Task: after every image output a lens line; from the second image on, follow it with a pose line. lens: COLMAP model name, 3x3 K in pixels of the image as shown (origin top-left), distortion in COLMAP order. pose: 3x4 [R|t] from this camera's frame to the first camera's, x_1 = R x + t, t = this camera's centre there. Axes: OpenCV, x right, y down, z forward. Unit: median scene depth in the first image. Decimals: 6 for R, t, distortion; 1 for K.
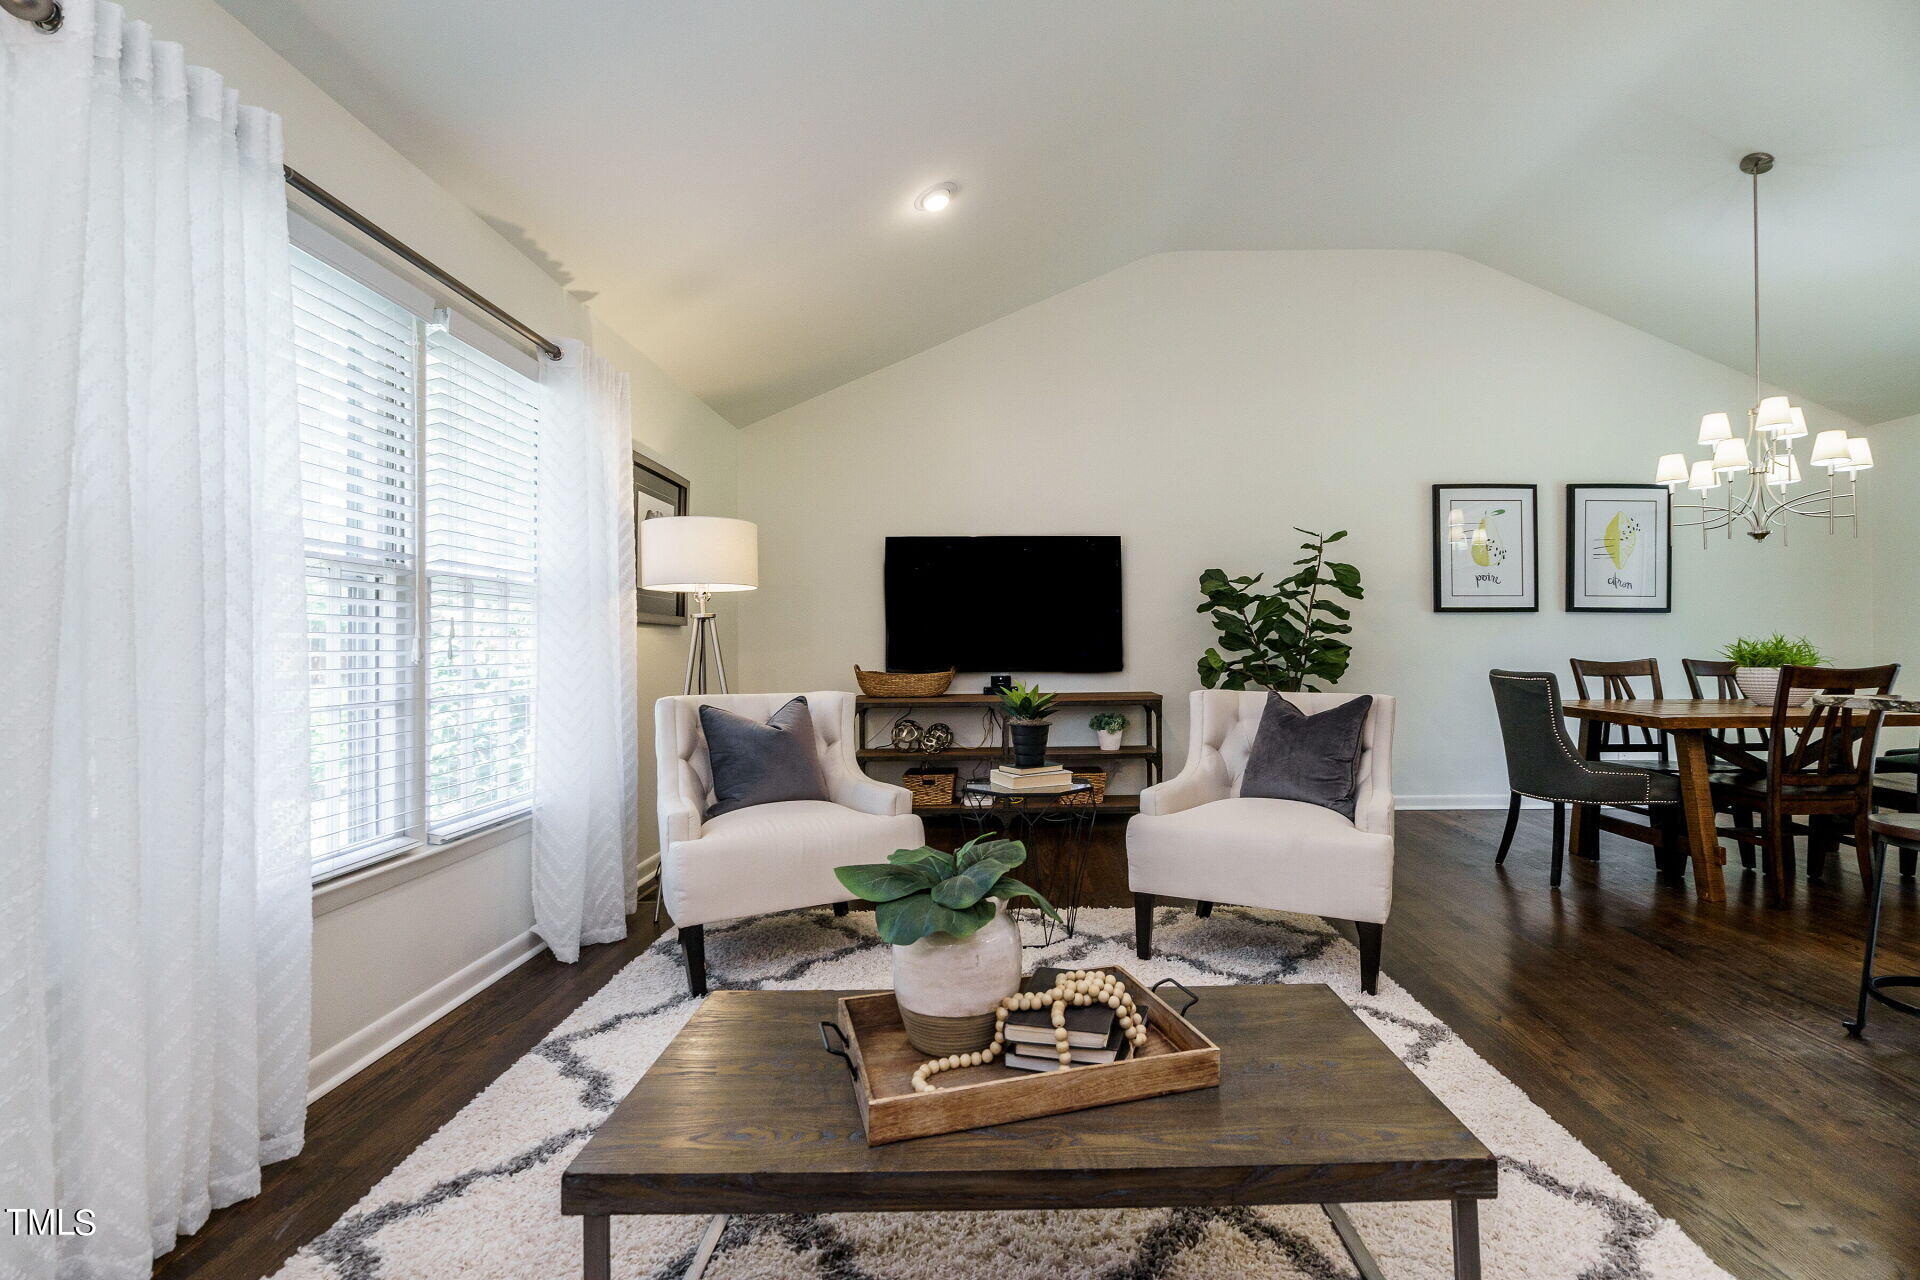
lens RADIAL K [[890.7, 0, 1012.7], [0, 890.7, 627.8], [0, 0, 1]] dist [-0.010160, 0.000304]
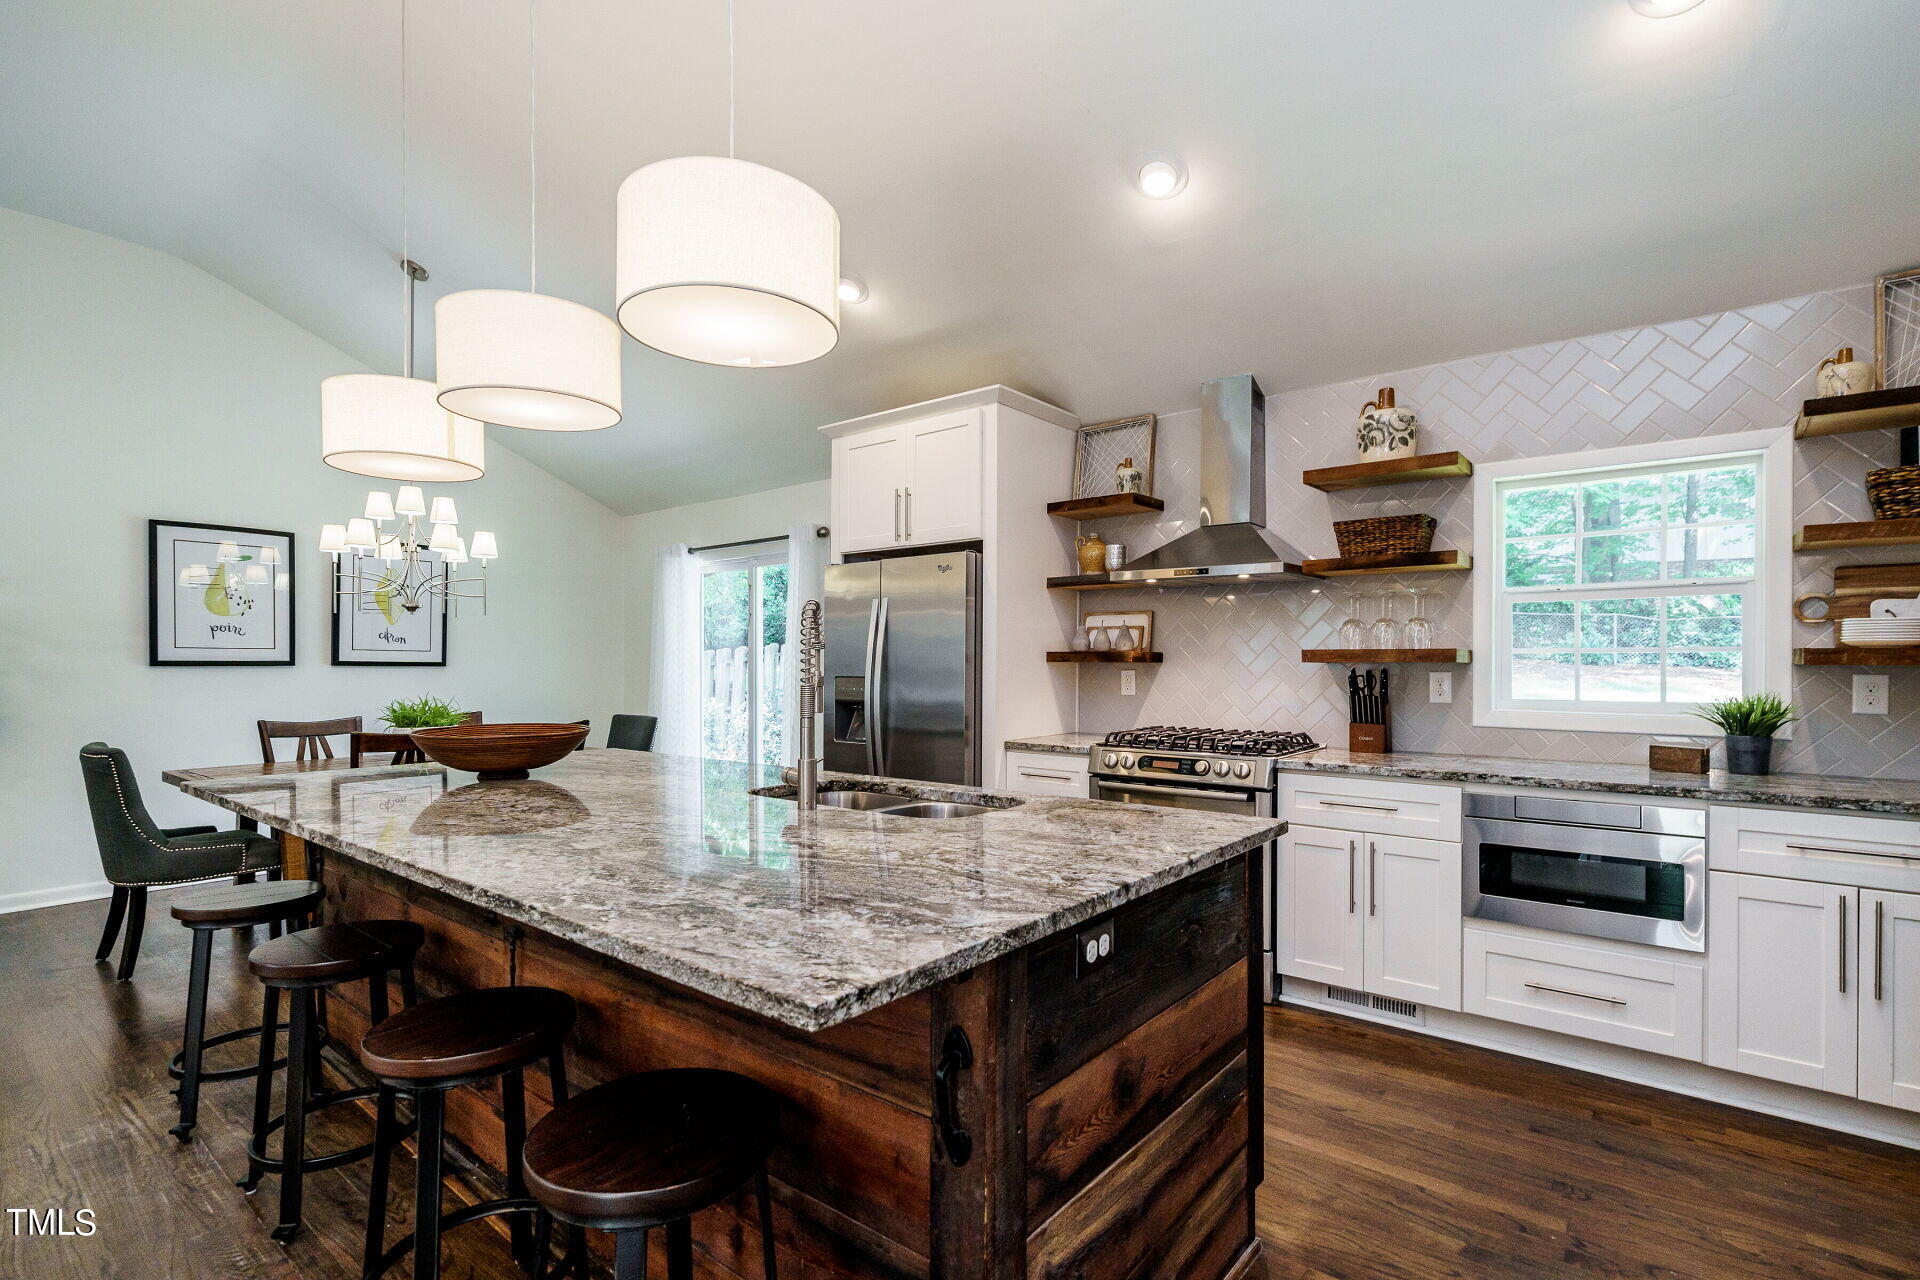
lens RADIAL K [[901.0, 0, 962.0], [0, 901.0, 669.2], [0, 0, 1]] dist [0.004463, 0.000511]
pose [[0.640692, -0.002612, 0.767794, 0.355027], [-0.014768, 0.999767, 0.015725, -0.047348], [-0.767656, -0.021413, 0.640504, -0.213471]]
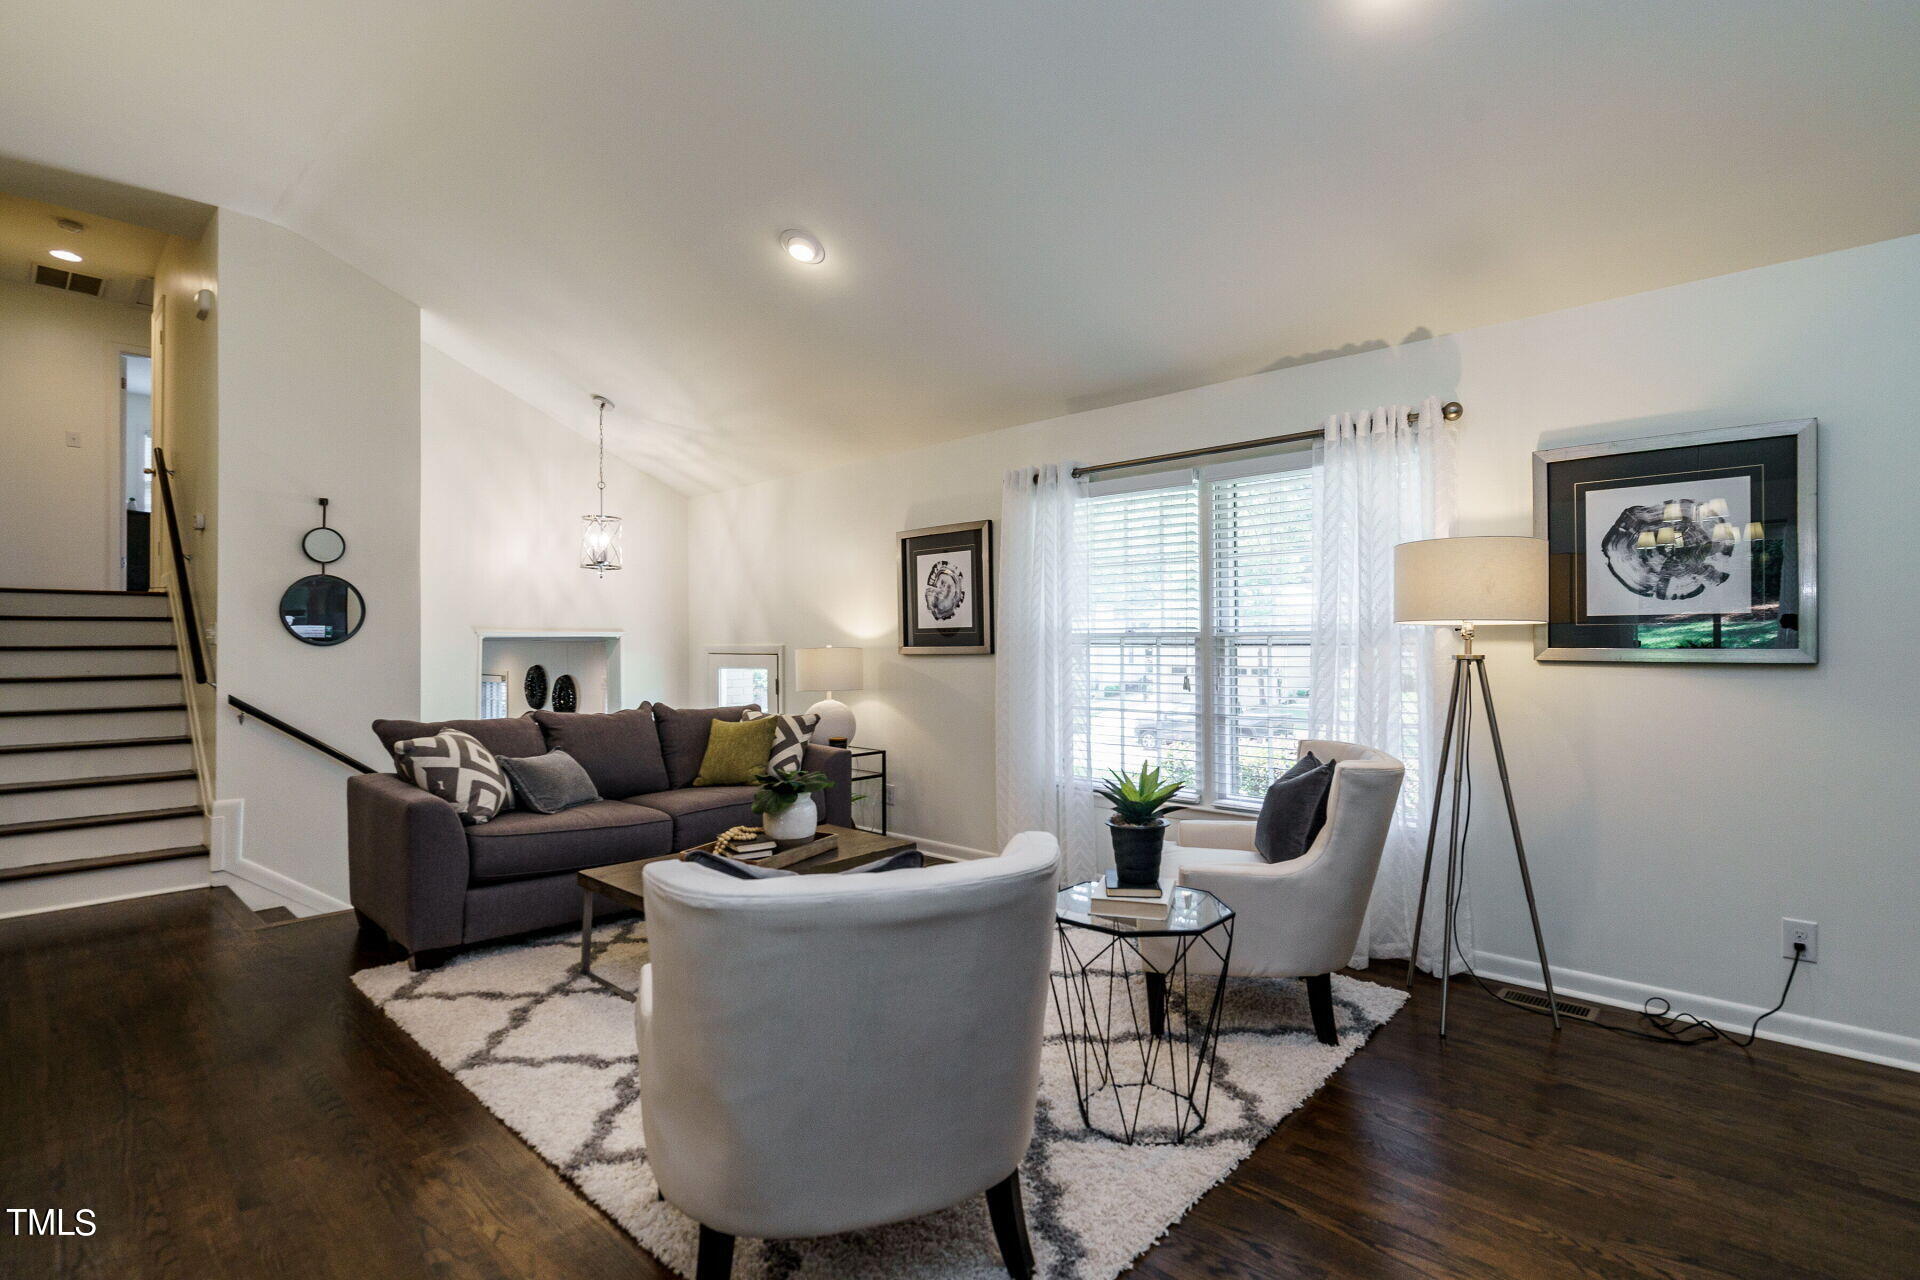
lens RADIAL K [[908.9, 0, 981.4], [0, 908.9, 643.5], [0, 0, 1]] dist [-0.003621, 0.000235]
pose [[-0.687650, 0.009859, -0.725975, 0.434024], [0.021952, 0.999733, -0.007217, -0.022645], [0.725710, -0.020899, -0.687683, 0.970816]]
